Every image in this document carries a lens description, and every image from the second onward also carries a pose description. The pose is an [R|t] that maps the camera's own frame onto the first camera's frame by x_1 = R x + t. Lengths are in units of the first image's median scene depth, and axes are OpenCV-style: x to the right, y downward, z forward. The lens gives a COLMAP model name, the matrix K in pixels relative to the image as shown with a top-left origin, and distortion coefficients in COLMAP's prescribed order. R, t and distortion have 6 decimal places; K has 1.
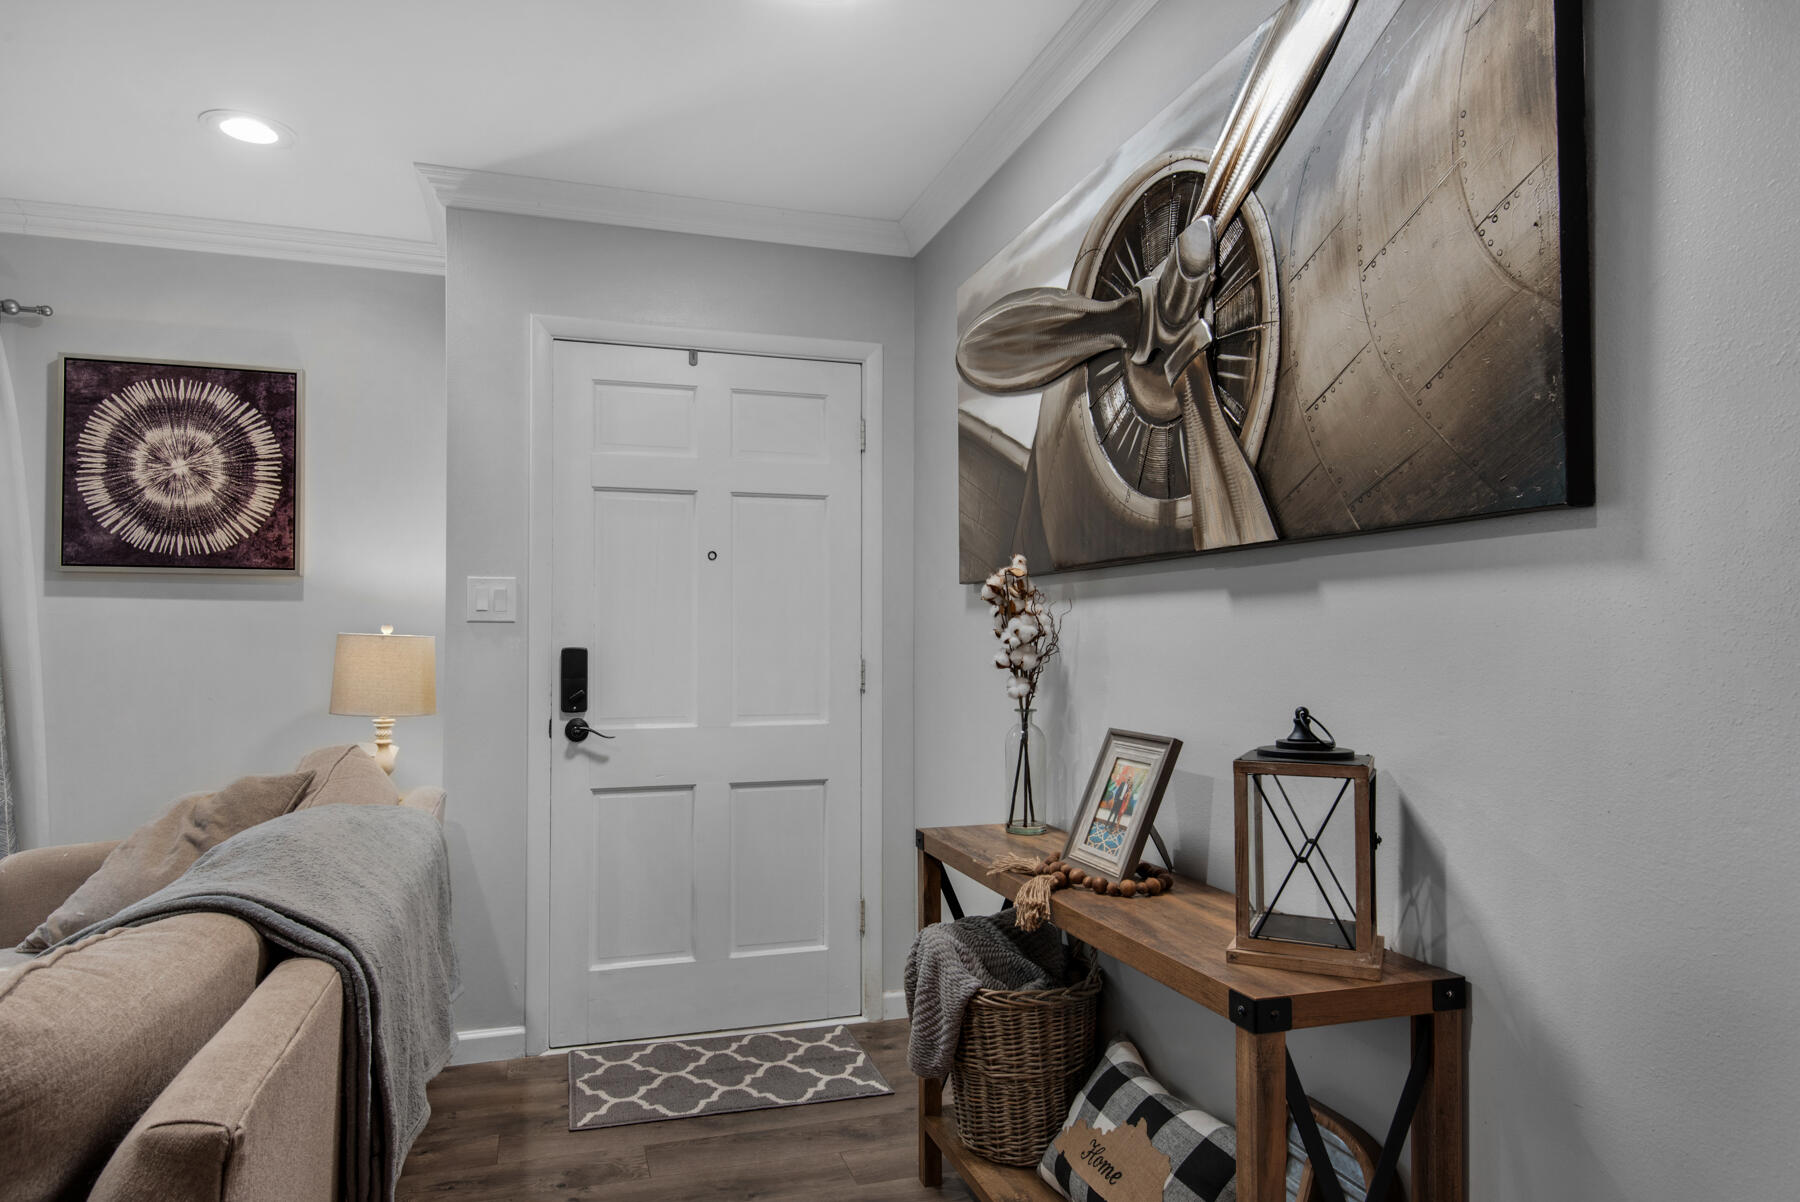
lens RADIAL K [[1053.9, 0, 890.6], [0, 1053.9, 629.5], [0, 0, 1]] dist [-0.003124, -0.003063]
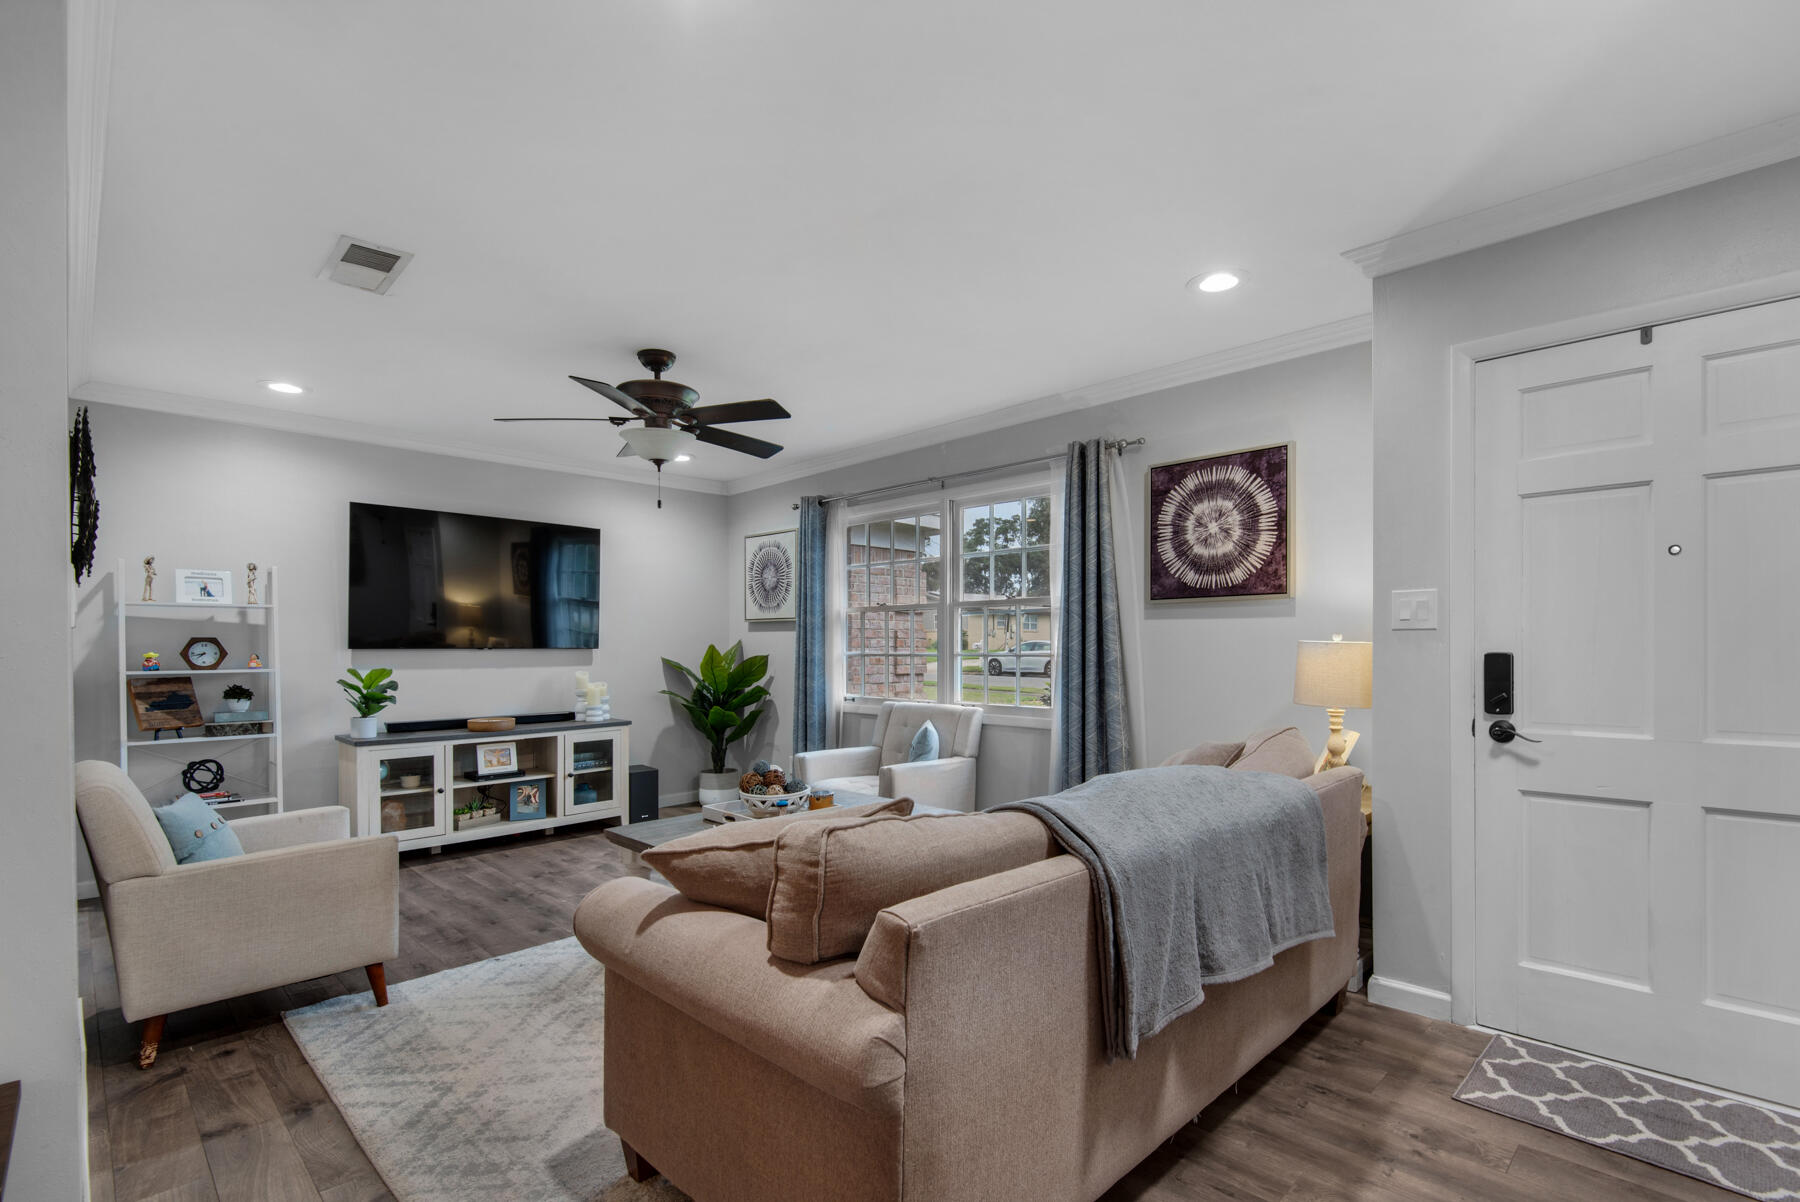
lens RADIAL K [[829.2, 0, 898.4], [0, 829.2, 656.4], [0, 0, 1]] dist [0.001996, -0.009808]
pose [[0.457164, 0.005920, -0.889363, 0.151298], [0.013606, 0.999814, 0.013650, 0.001663], [0.889279, -0.018341, 0.456998, 0.089991]]
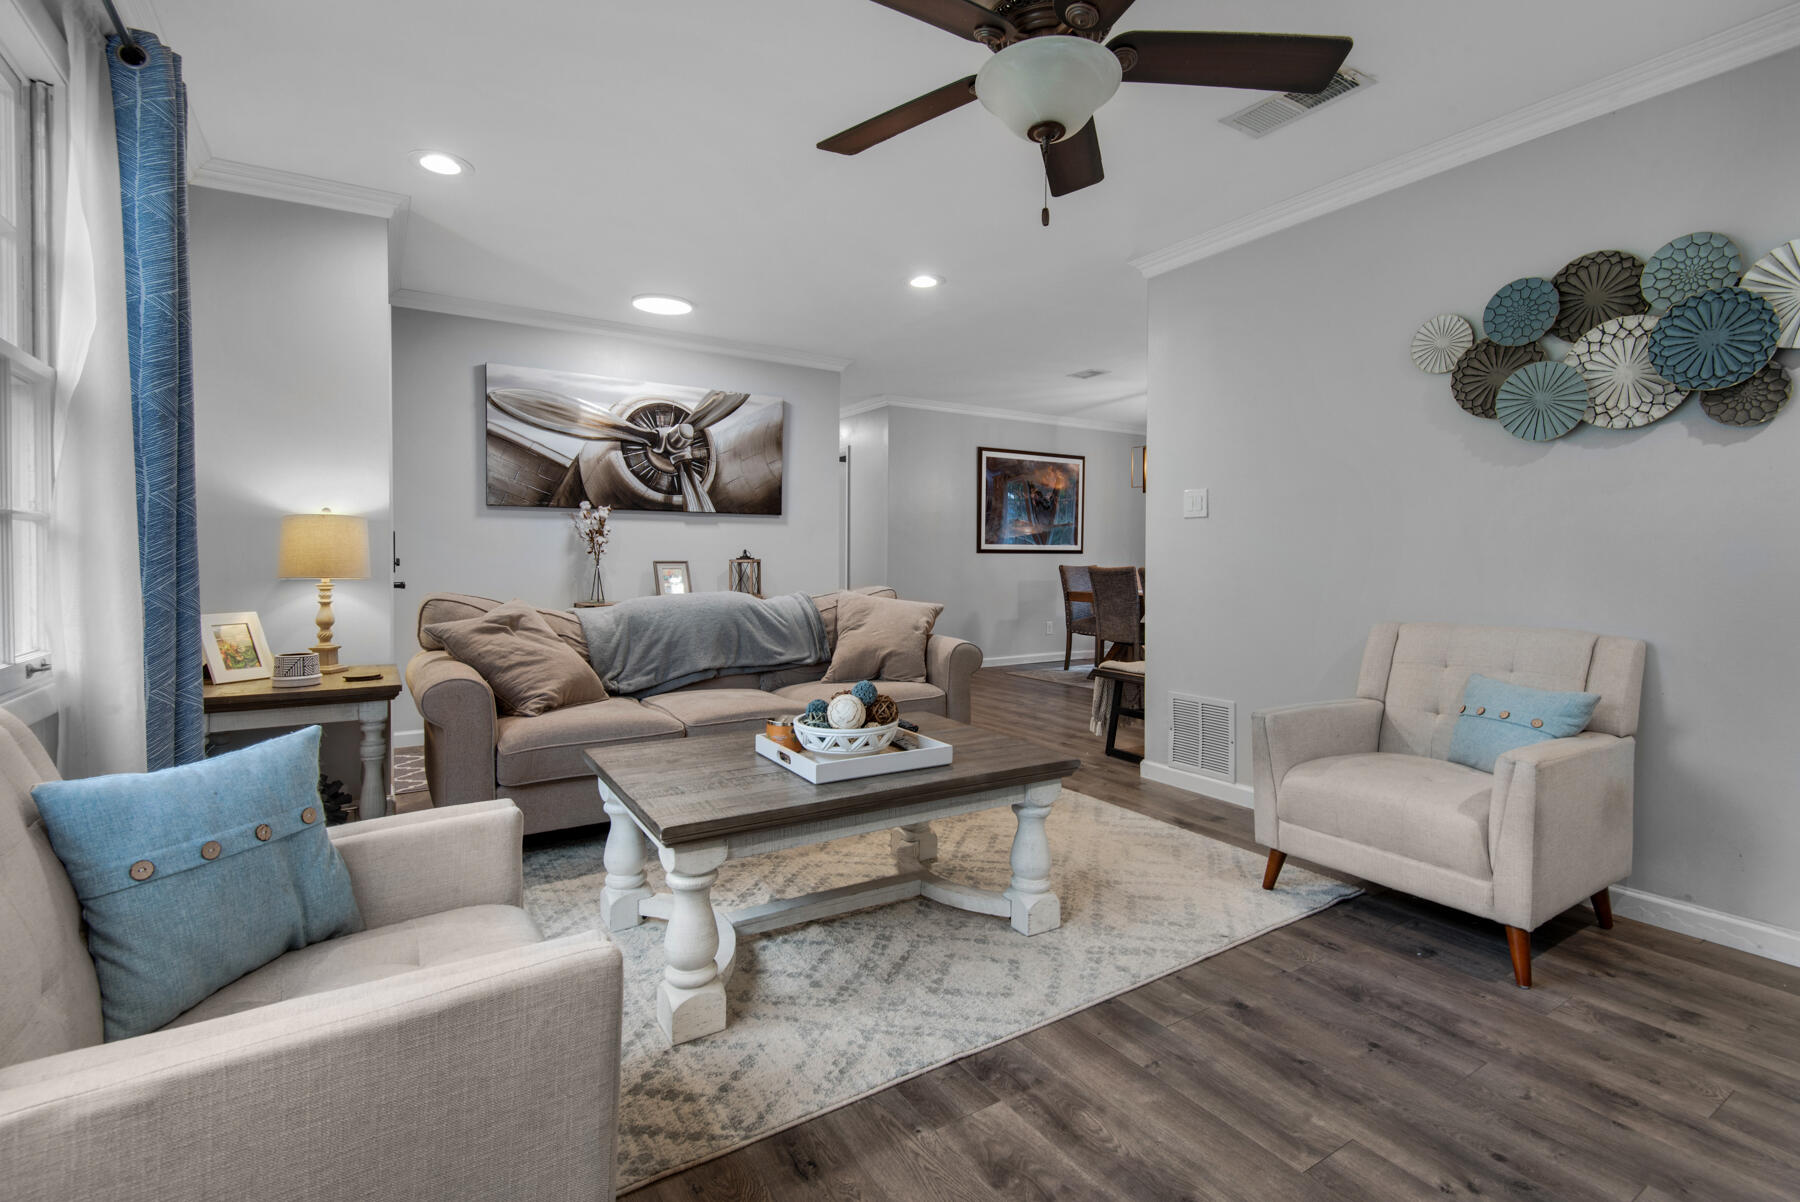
lens RADIAL K [[823.0, 0, 894.6], [0, 823.0, 566.1], [0, 0, 1]] dist [-0.000961, -0.000353]
pose [[-0.250091, -0.014311, 0.968117, -1.623708], [-0.013428, 0.999846, 0.011311, 0.047325], [-0.968129, -0.010171, -0.250244, 0.585588]]
